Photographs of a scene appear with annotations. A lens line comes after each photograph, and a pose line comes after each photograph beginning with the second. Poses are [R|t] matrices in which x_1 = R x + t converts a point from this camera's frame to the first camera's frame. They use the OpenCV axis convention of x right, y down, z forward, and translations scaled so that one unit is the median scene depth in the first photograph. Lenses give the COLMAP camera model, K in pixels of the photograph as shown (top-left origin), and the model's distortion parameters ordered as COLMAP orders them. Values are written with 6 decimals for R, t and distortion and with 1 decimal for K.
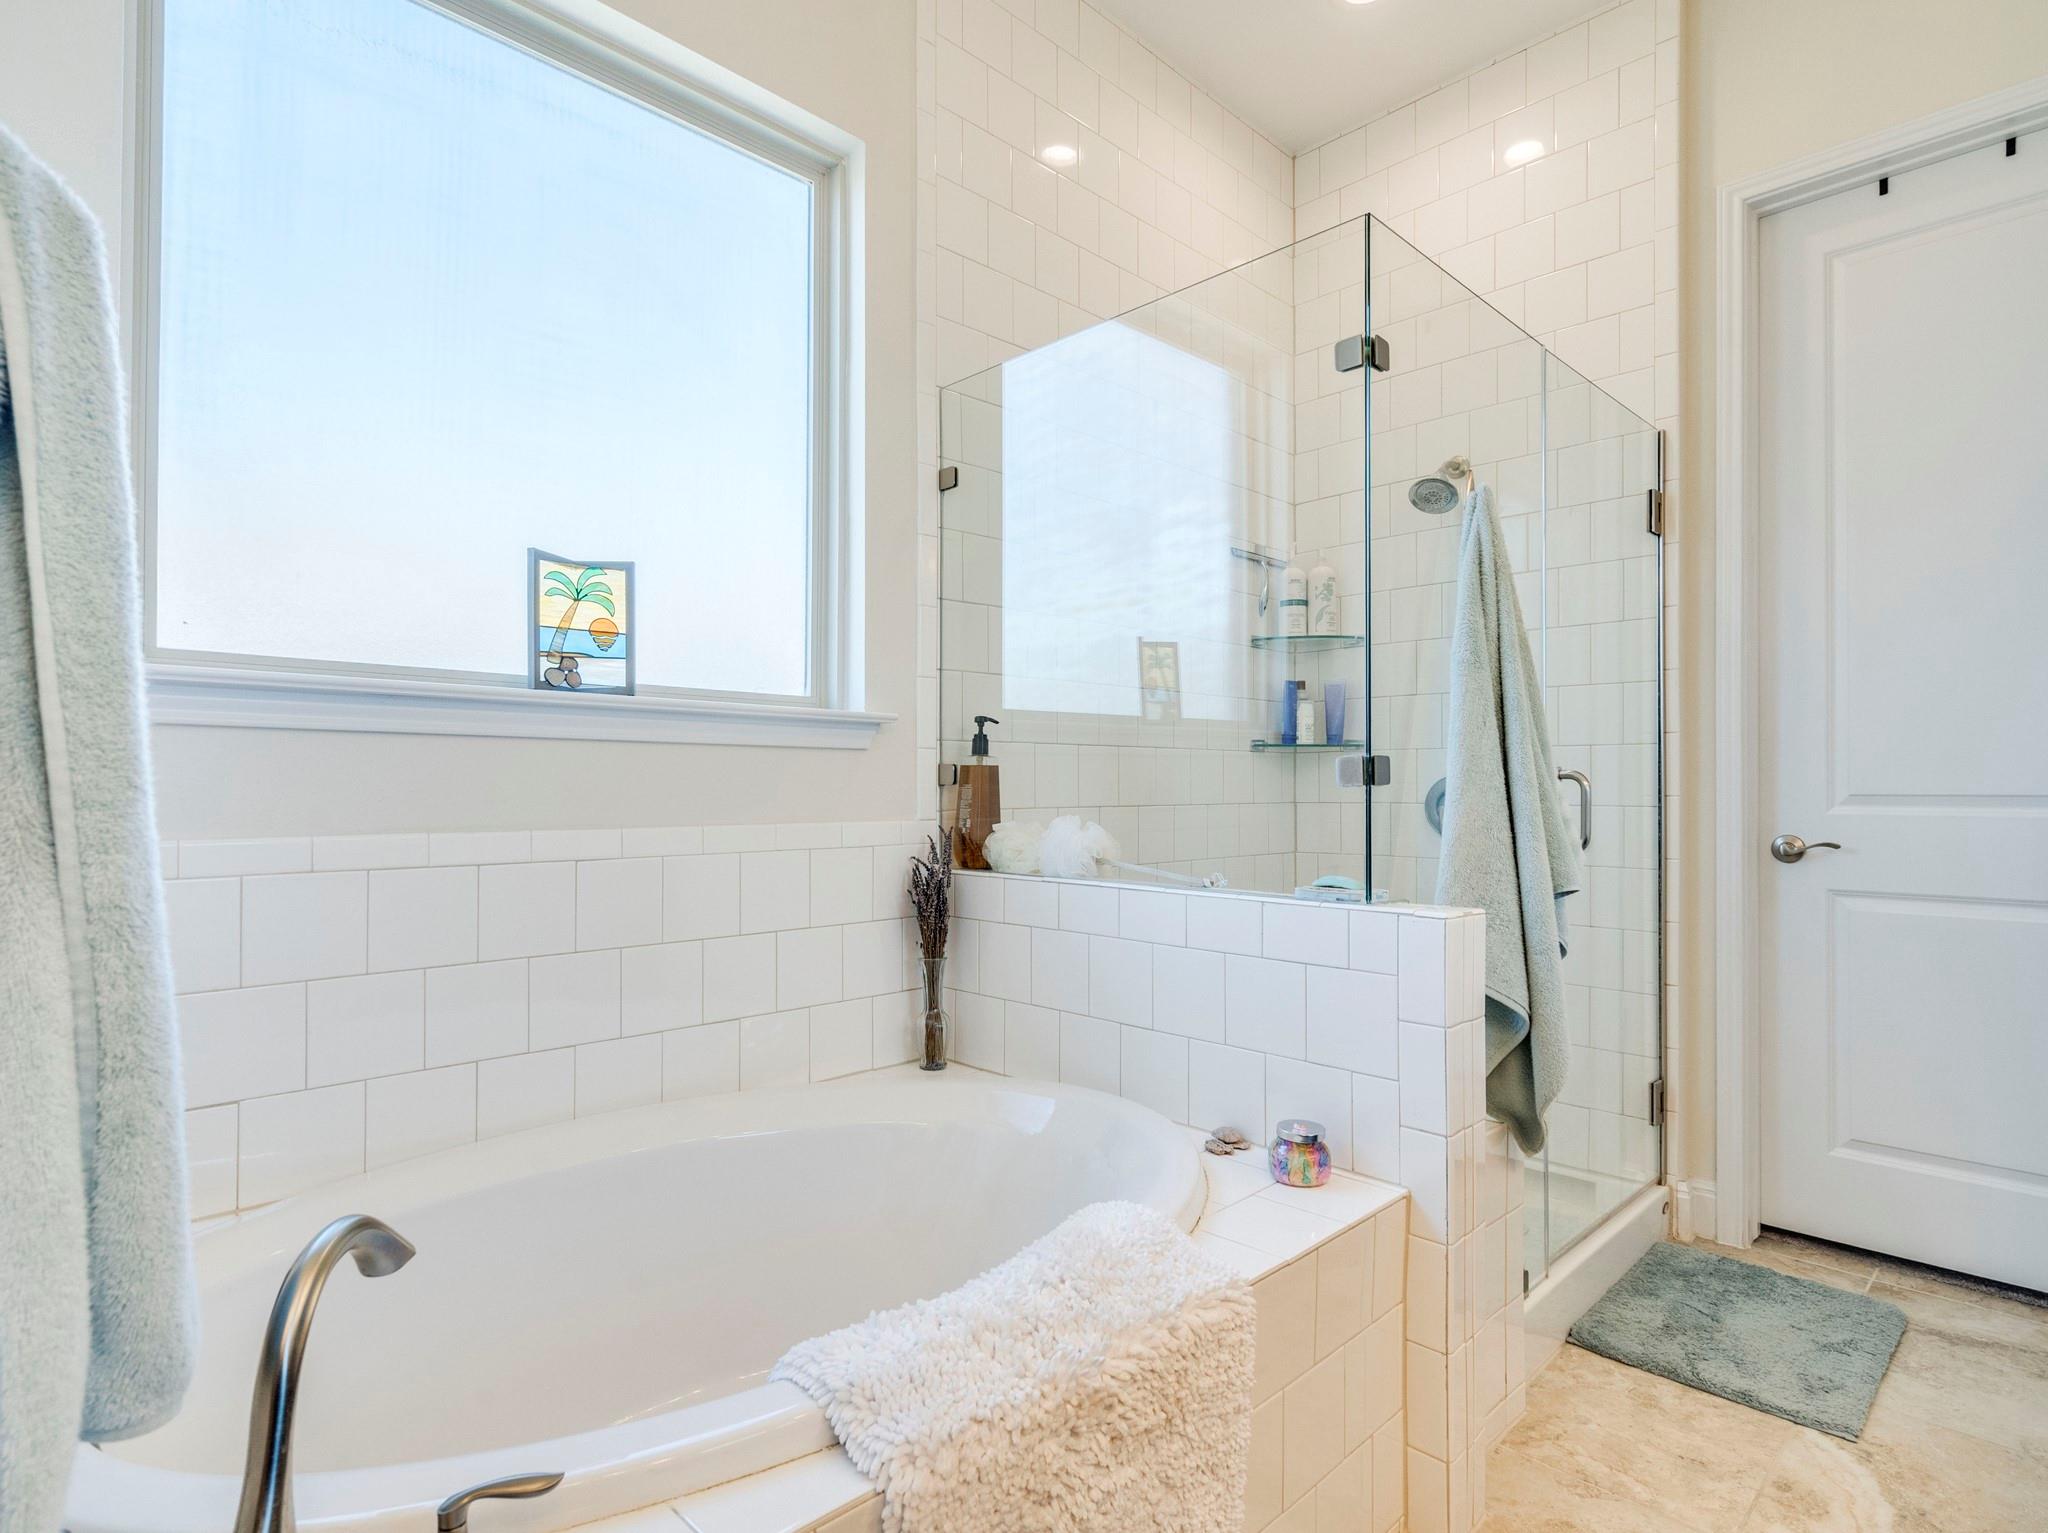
lens RADIAL K [[1092.2, 0, 1017.1], [0, 1092.2, 778.1], [0, 0, 1]] dist [-0.005747, 0.003856]
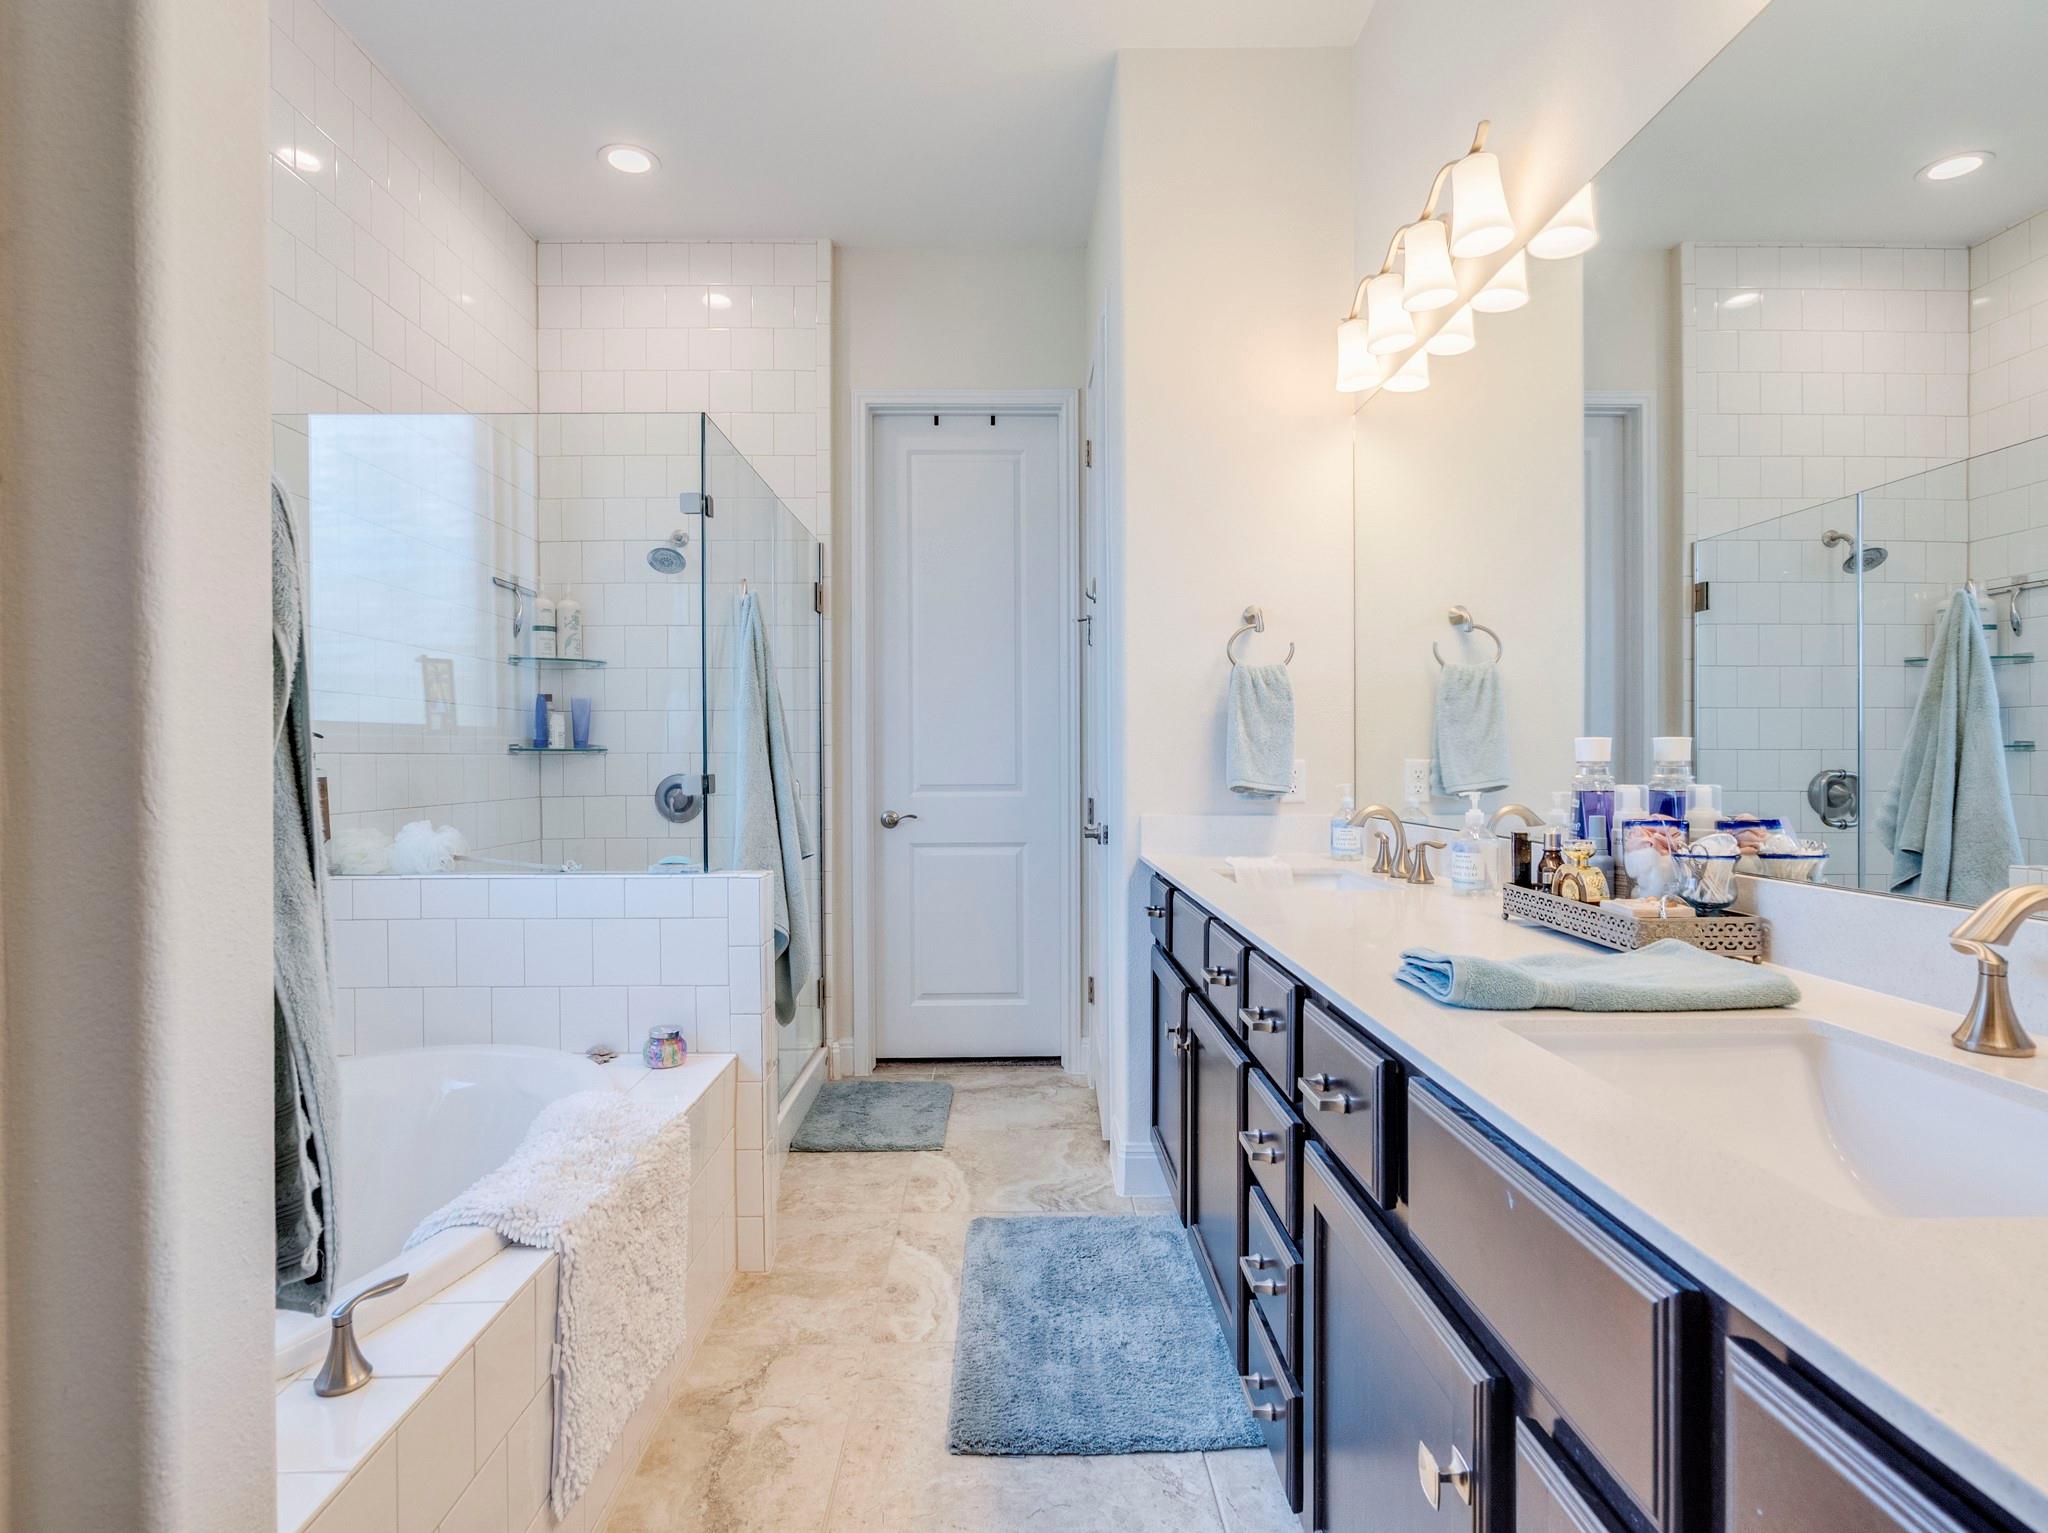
lens RADIAL K [[1059.7, 0, 1028.6], [0, 1059.7, 773.4], [0, 0, 1]] dist [-0.003424, -0.000100]
pose [[0.685612, -0.013750, 0.727837, -0.300256], [0.000705, 0.999834, 0.018224, -0.033207], [-0.727966, -0.011981, 0.685508, -0.223121]]
